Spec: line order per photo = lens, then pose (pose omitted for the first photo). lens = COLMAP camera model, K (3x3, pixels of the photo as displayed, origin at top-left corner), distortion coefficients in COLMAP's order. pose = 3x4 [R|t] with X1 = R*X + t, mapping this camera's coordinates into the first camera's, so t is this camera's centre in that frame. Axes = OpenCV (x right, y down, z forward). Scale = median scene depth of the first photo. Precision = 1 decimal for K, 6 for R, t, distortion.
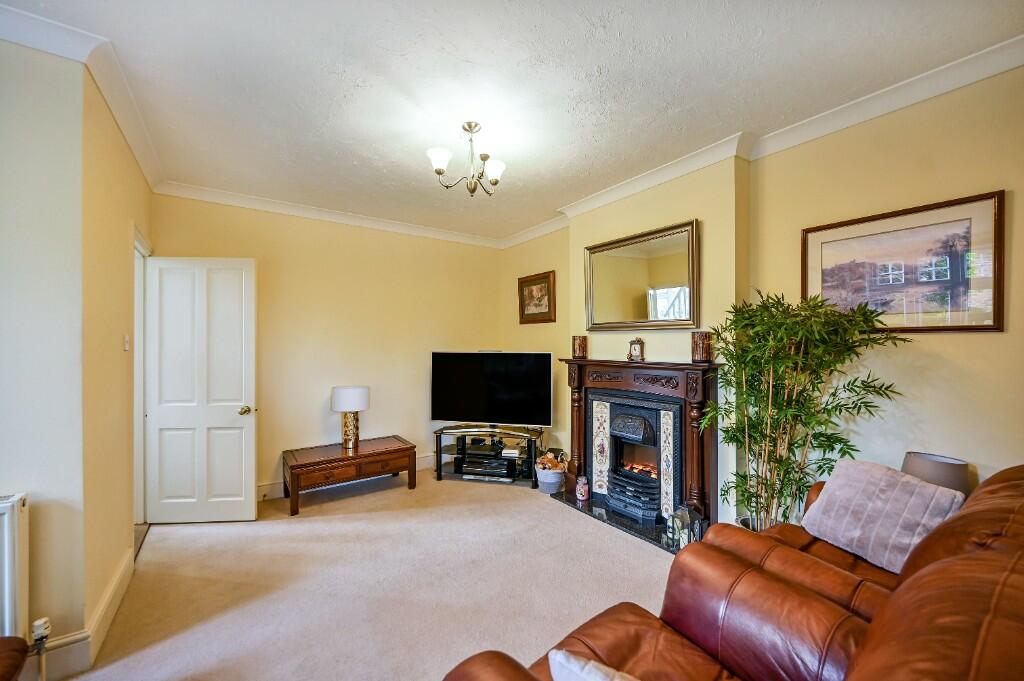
lens RADIAL K [[422.2, 0, 511.0], [0, 422.2, 347.2], [0, 0, 1]] dist [0.001947, 0.000276]
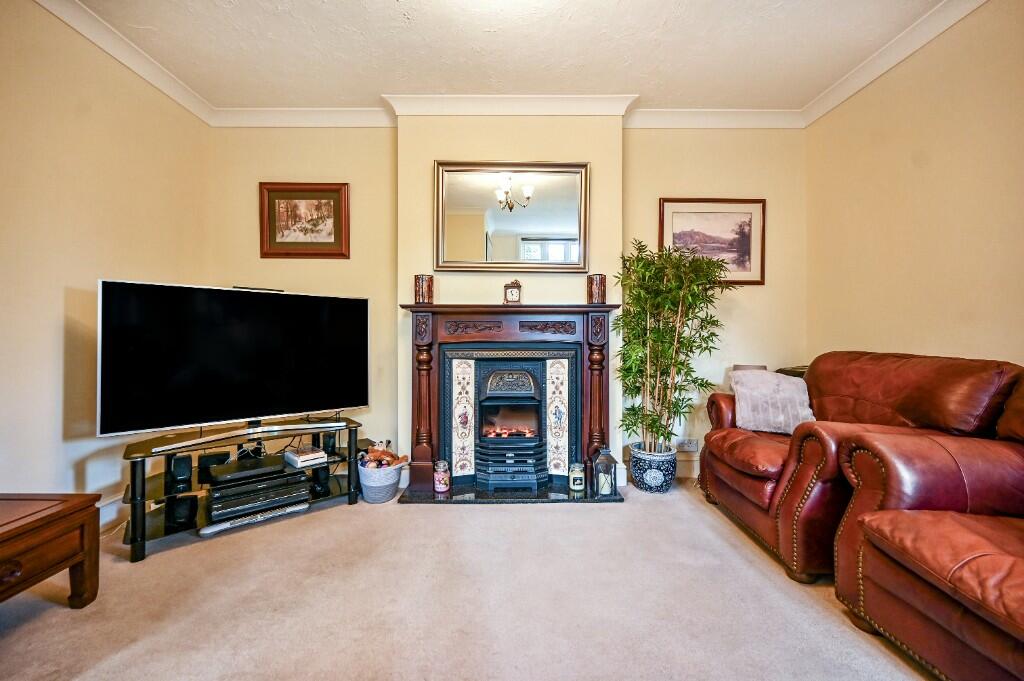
lens RADIAL K [[410.9, 0, 512.0], [0, 410.9, 340.5], [0, 0, 1]] dist [-0.000188, 0.000143]
pose [[0.549048, 0.002372, 0.835787, -0.378413], [0.004968, 0.999969, -0.006102, 0.097595], [-0.835776, 0.007503, 0.549020, 0.495296]]
